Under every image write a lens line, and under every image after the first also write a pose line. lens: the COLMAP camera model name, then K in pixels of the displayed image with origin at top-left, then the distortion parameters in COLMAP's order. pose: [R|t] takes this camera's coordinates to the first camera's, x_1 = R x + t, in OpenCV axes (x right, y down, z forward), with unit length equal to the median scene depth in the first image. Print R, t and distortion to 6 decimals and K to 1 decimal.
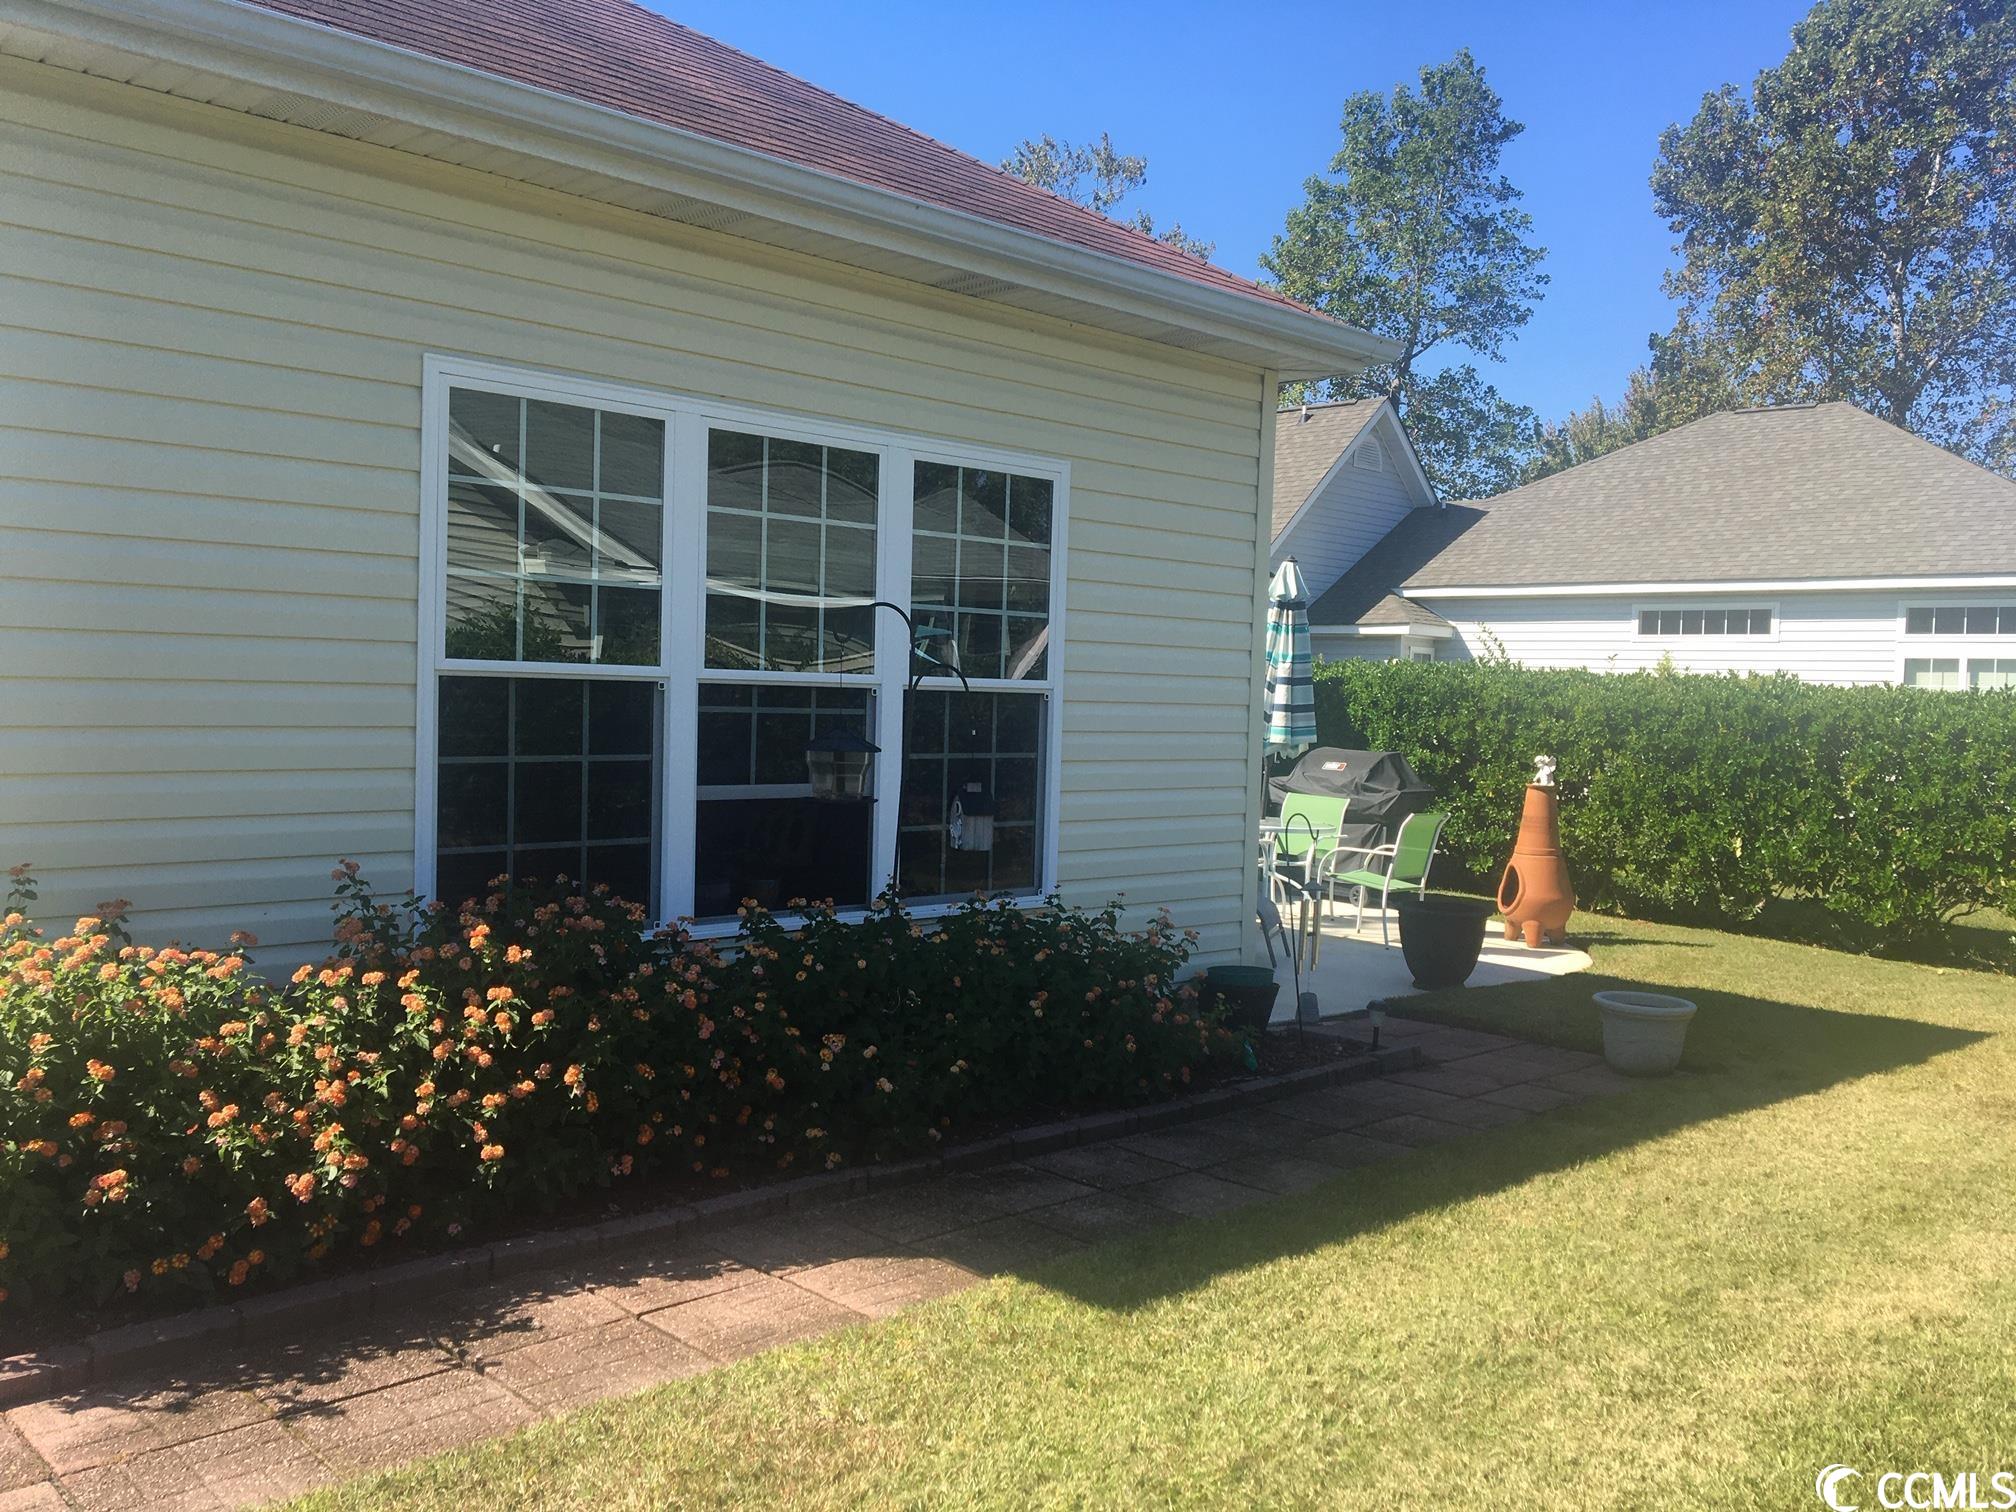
lens RADIAL K [[1702.5, 0, 1001.3], [0, 1702.5, 768.8], [0, 0, 1]] dist [0.028208, -0.009972]
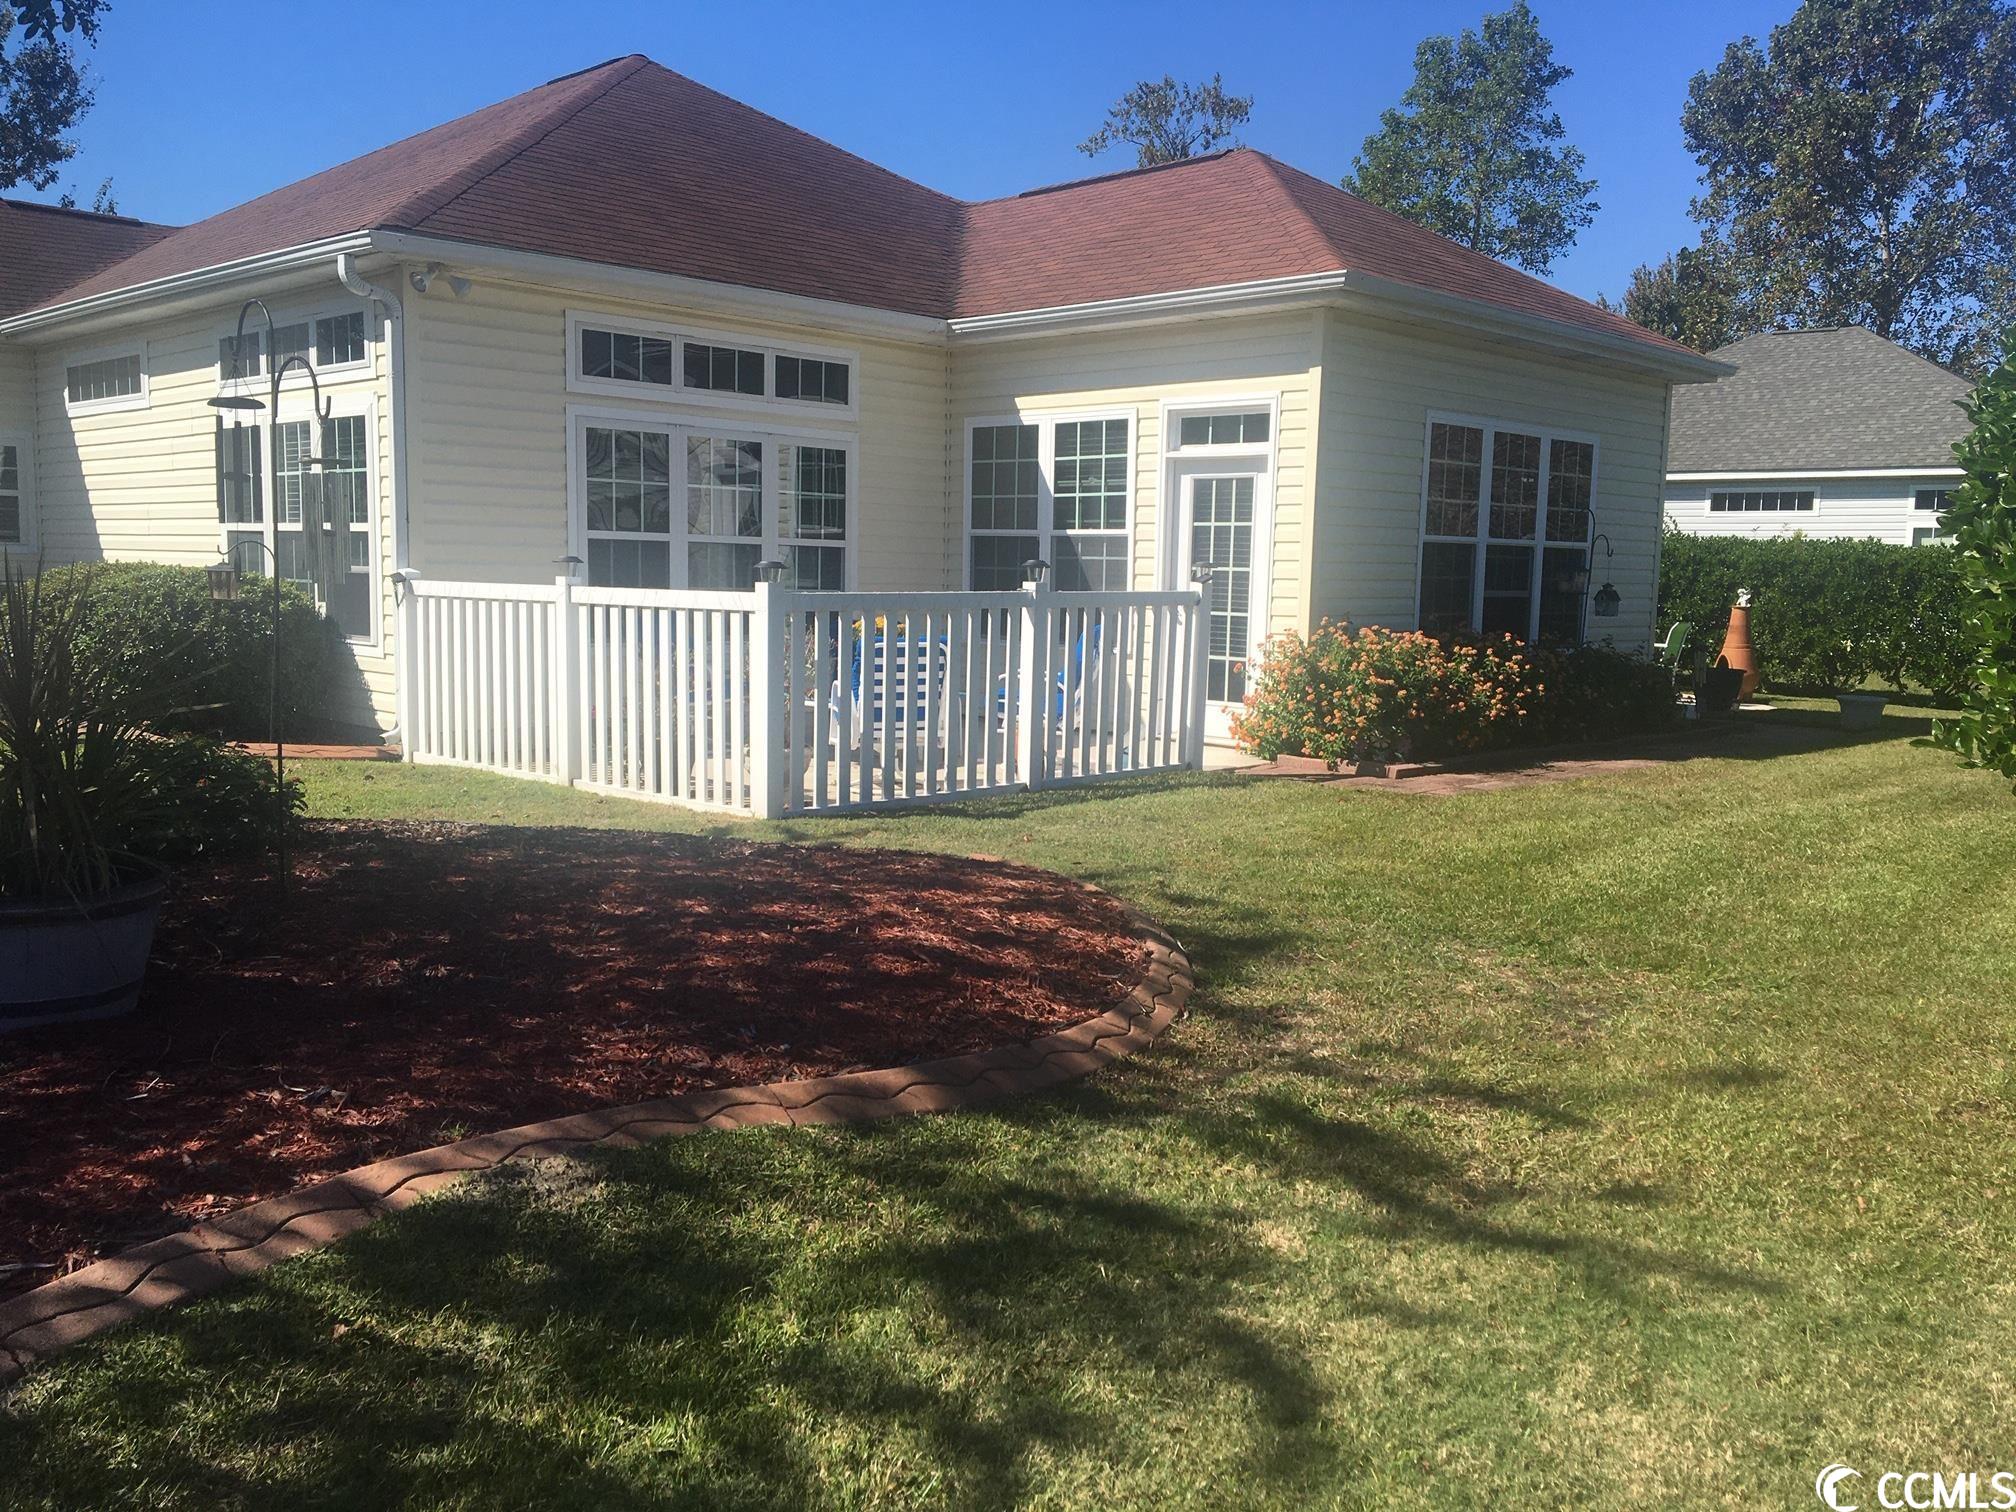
lens RADIAL K [[1702.5, 0, 1016.7], [0, 1702.5, 751.1], [0, 0, 1]] dist [0.028208, -0.009972]
pose [[0.999149, -0.011620, 0.039567, -0.215824], [0.009128, 0.997997, 0.062606, 0.018505], [-0.040215, -0.062191, 0.997254, -0.305031]]
